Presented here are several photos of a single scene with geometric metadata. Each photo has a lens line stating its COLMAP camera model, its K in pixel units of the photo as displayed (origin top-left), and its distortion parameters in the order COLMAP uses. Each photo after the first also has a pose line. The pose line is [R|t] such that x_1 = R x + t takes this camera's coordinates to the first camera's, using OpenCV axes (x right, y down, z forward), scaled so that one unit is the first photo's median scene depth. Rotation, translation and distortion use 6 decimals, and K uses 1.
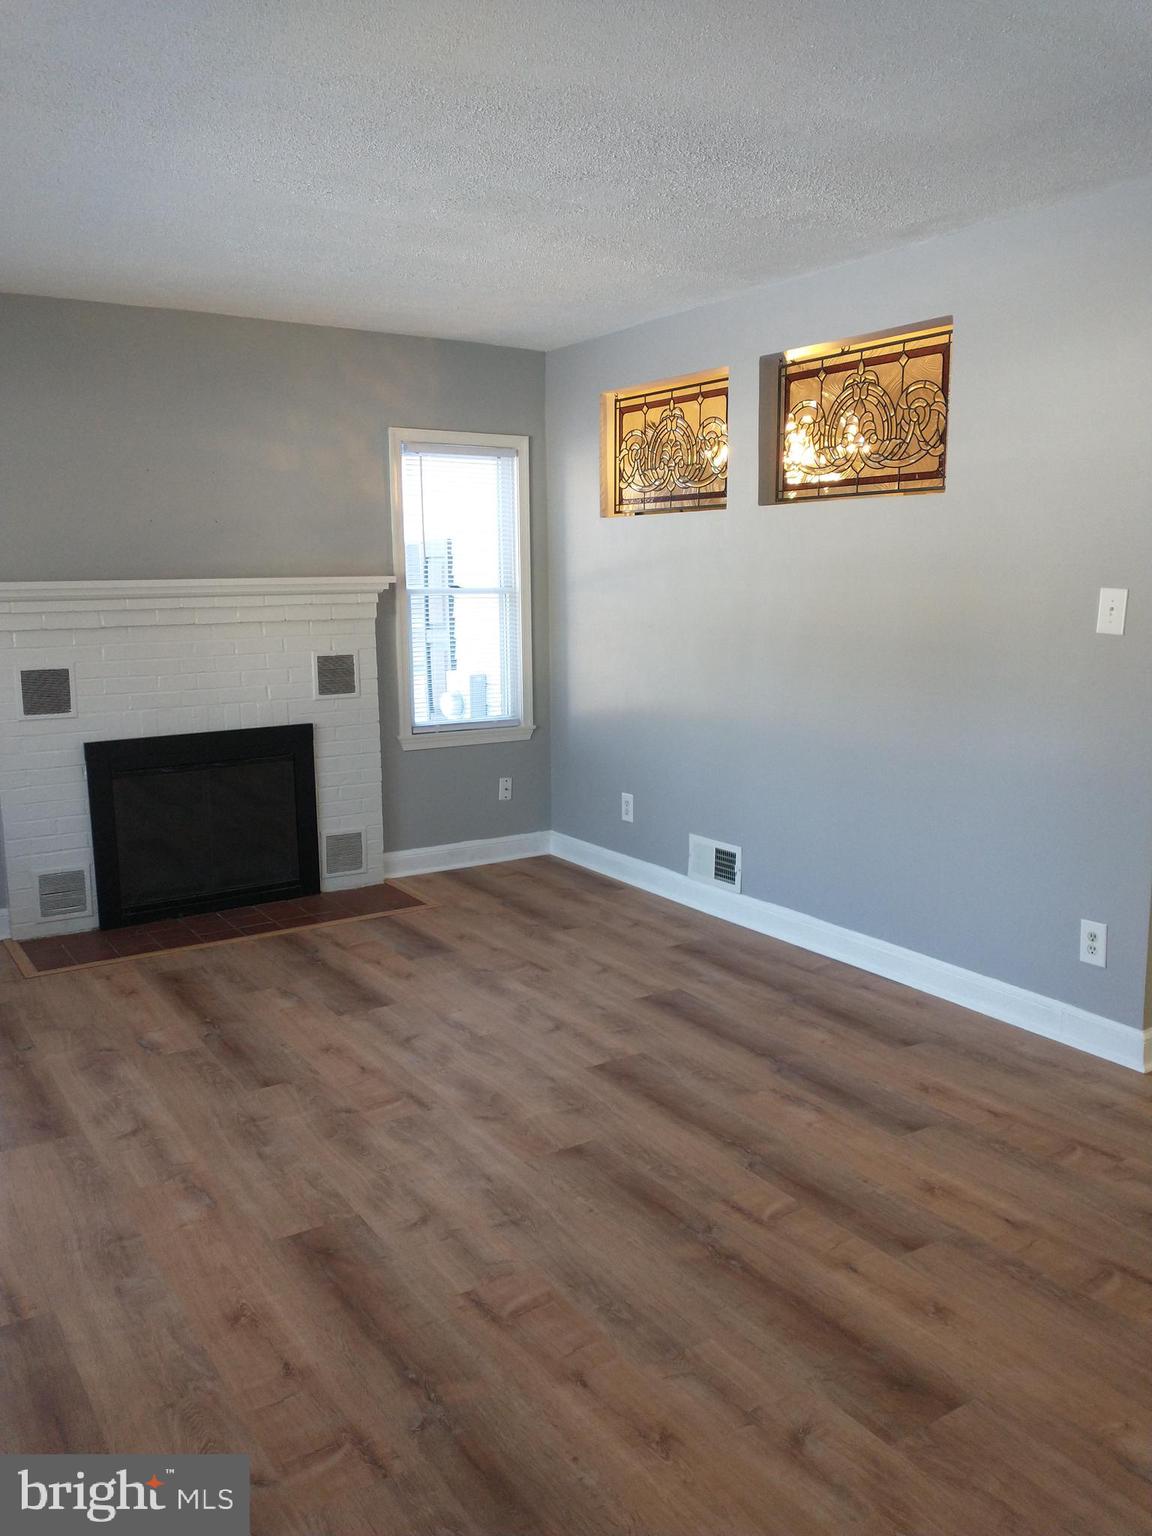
lens RADIAL K [[1223.3, 0, 576.0], [0, 1223.3, 768.0], [0, 0, 1]] dist [0.079769, -0.159583]
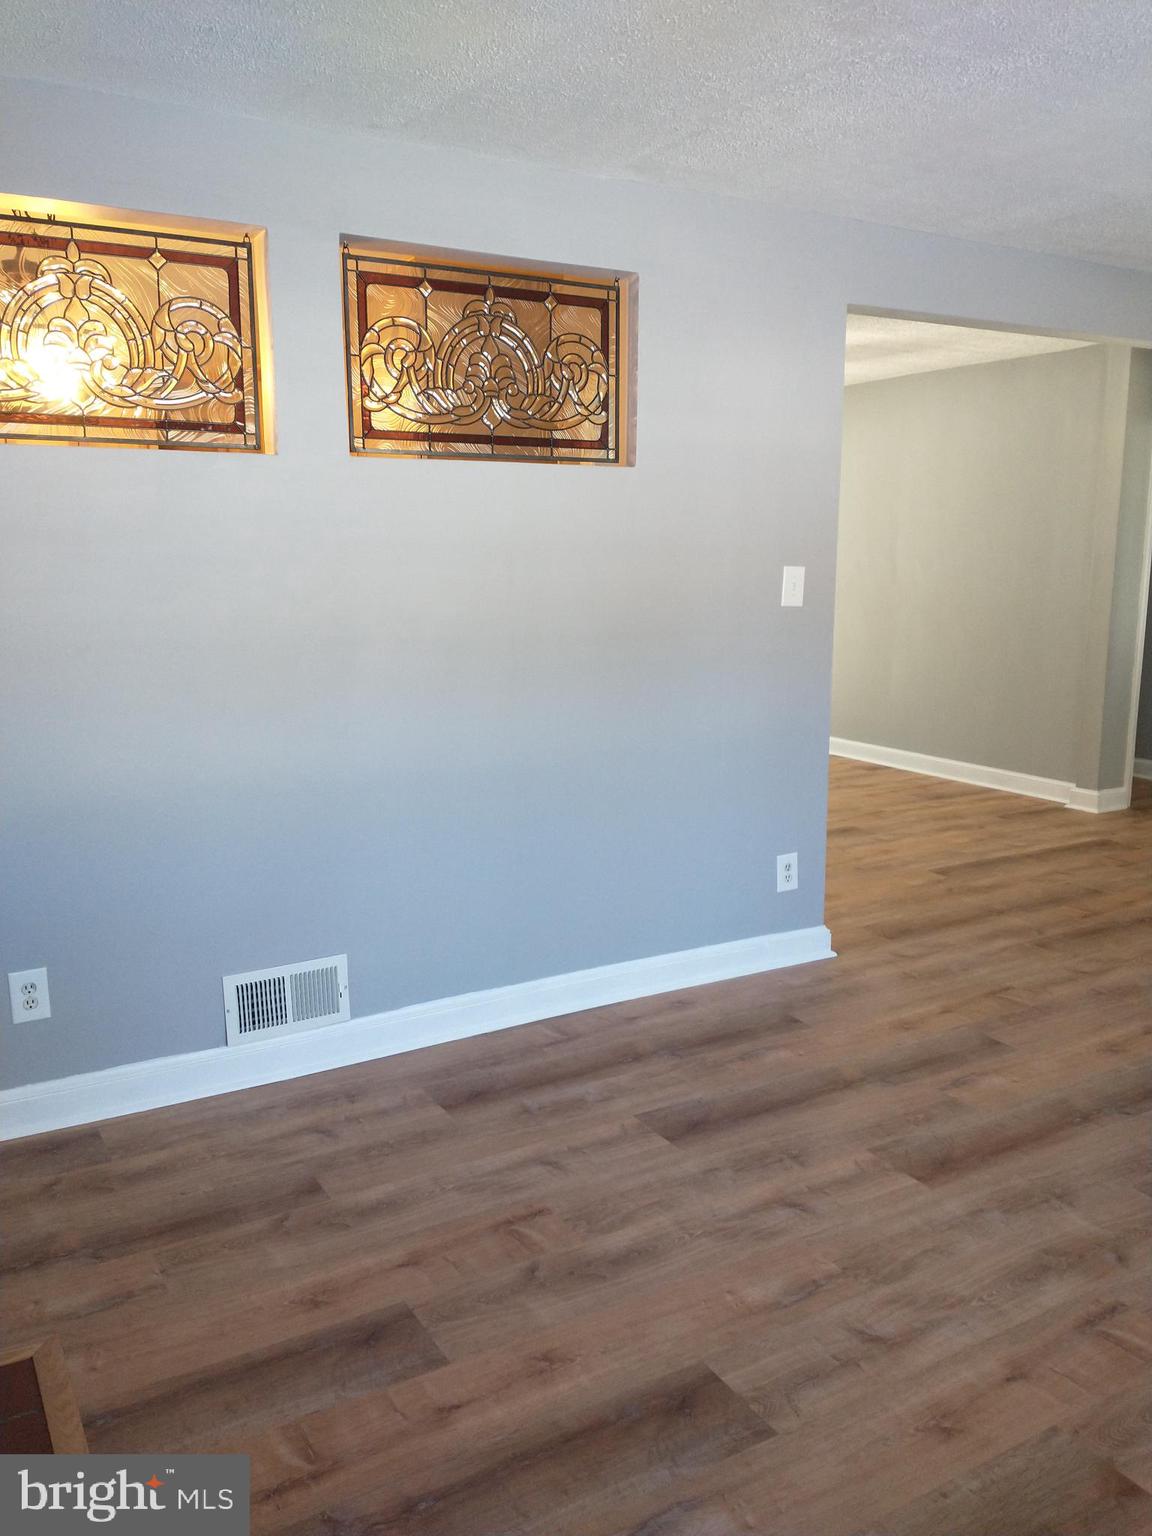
lens RADIAL K [[1223.3, 0, 576.0], [0, 1223.3, 768.0], [0, 0, 1]] dist [0.079769, -0.159583]
pose [[0.043291, -0.171862, 0.984169, -0.631463], [0.163927, 0.972964, 0.162694, -0.155217], [-0.985522, 0.154289, 0.070293, 0.980398]]
